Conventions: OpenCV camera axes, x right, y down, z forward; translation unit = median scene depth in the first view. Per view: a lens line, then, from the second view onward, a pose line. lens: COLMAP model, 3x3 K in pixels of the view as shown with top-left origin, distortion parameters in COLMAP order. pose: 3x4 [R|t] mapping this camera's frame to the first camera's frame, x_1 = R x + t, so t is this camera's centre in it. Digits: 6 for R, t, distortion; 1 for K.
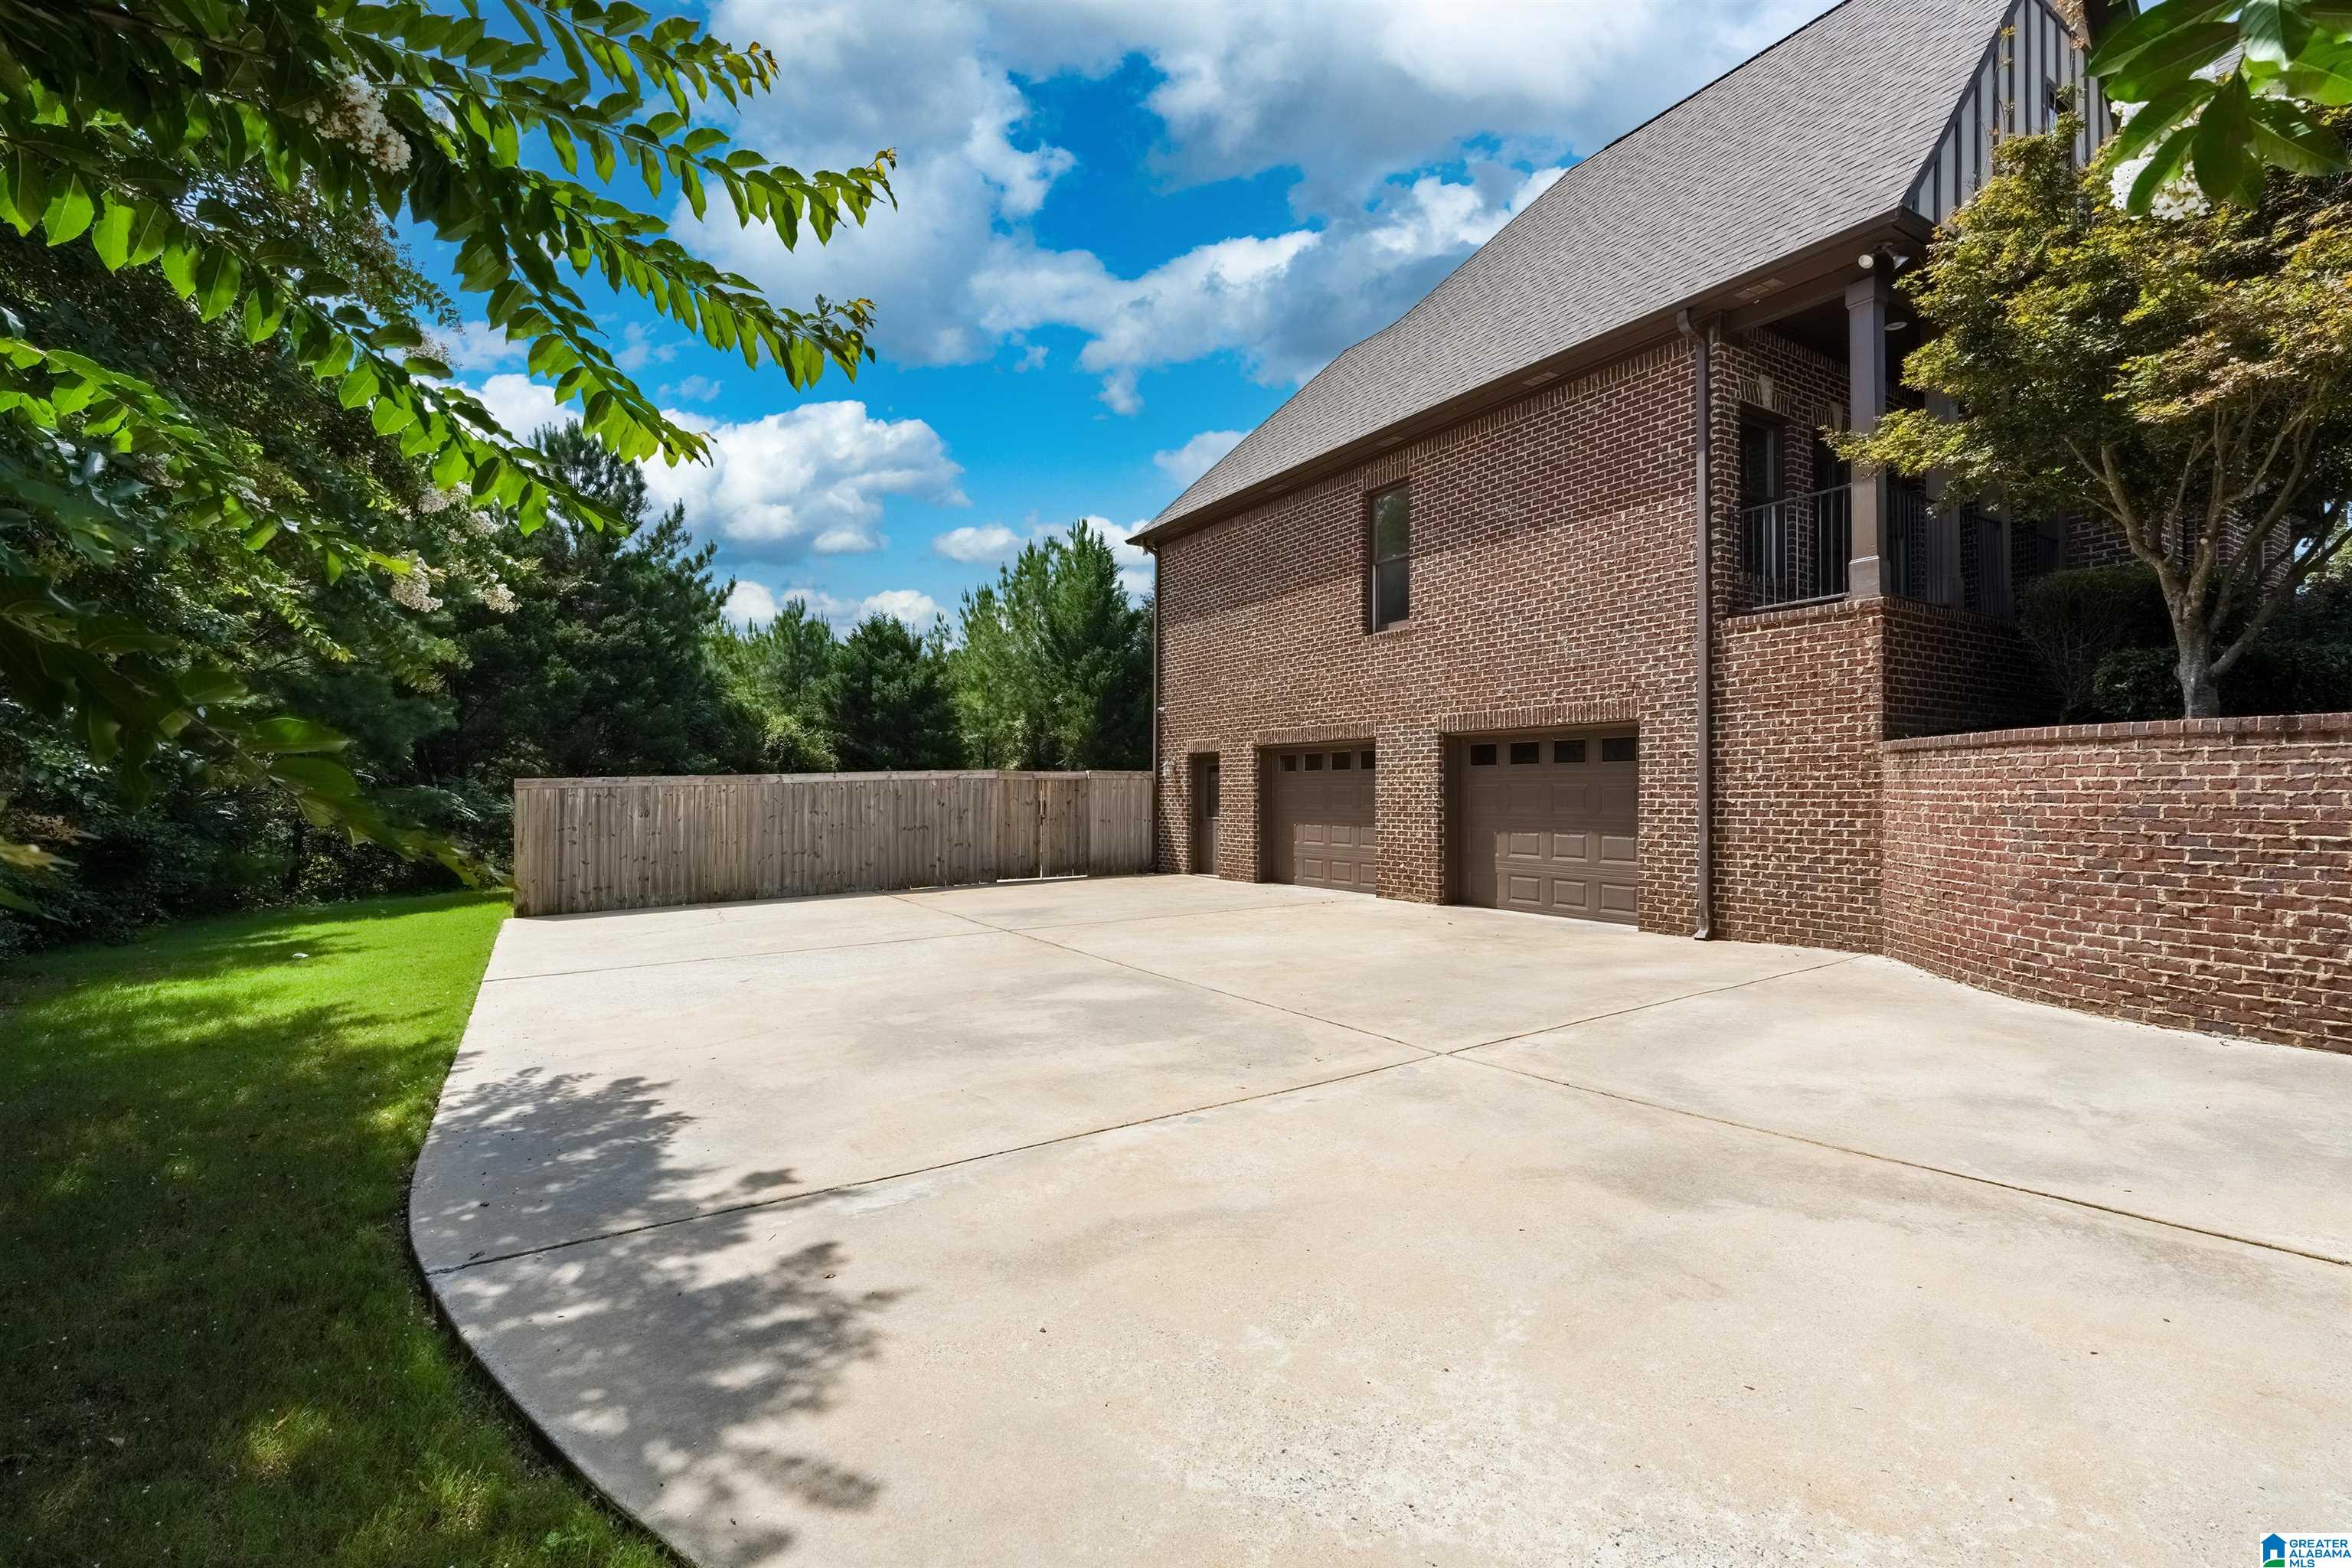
lens RADIAL K [[1054.4, 0, 1185.1], [0, 1054.4, 790.6], [0, 0, 1]] dist [-0.004058, -0.000203]
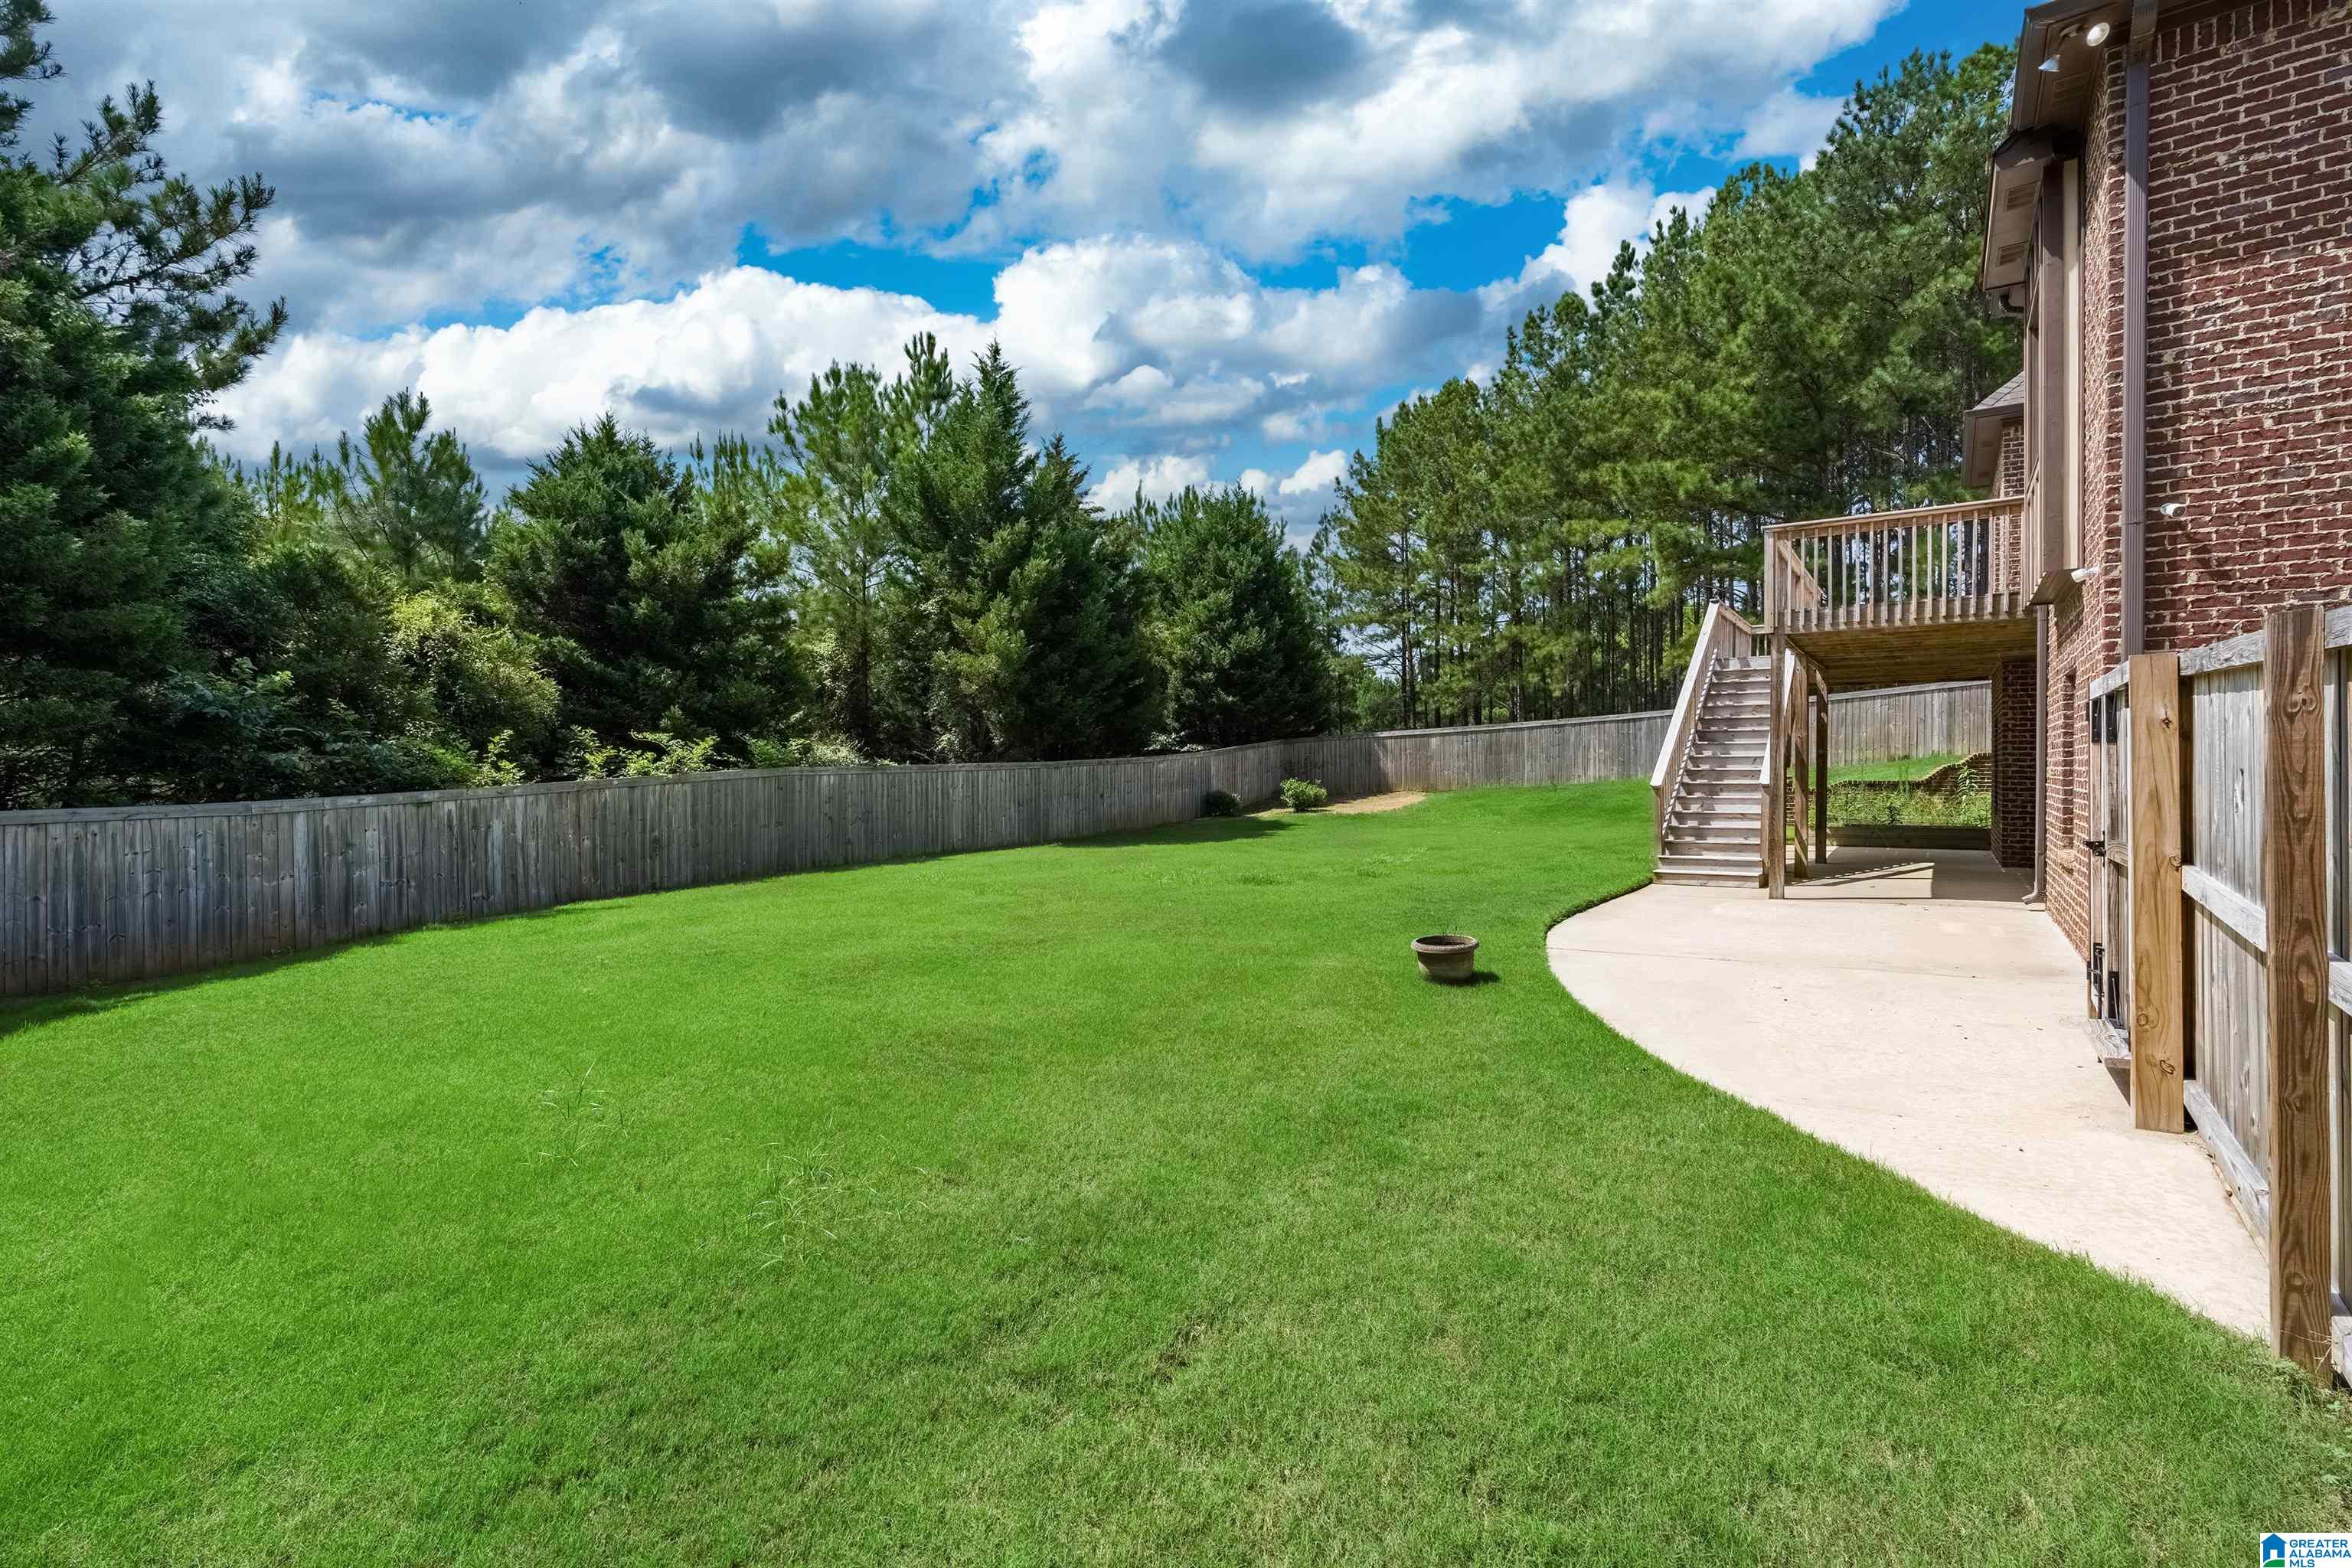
lens RADIAL K [[1054.4, 0, 1166.0], [0, 1054.4, 766.8], [0, 0, 1]] dist [-0.004058, -0.000203]
pose [[0.936480, 0.003755, 0.350700, -0.227971], [-0.008083, 0.999908, 0.010876, -0.002286], [-0.350627, -0.013020, 0.936425, 0.427827]]
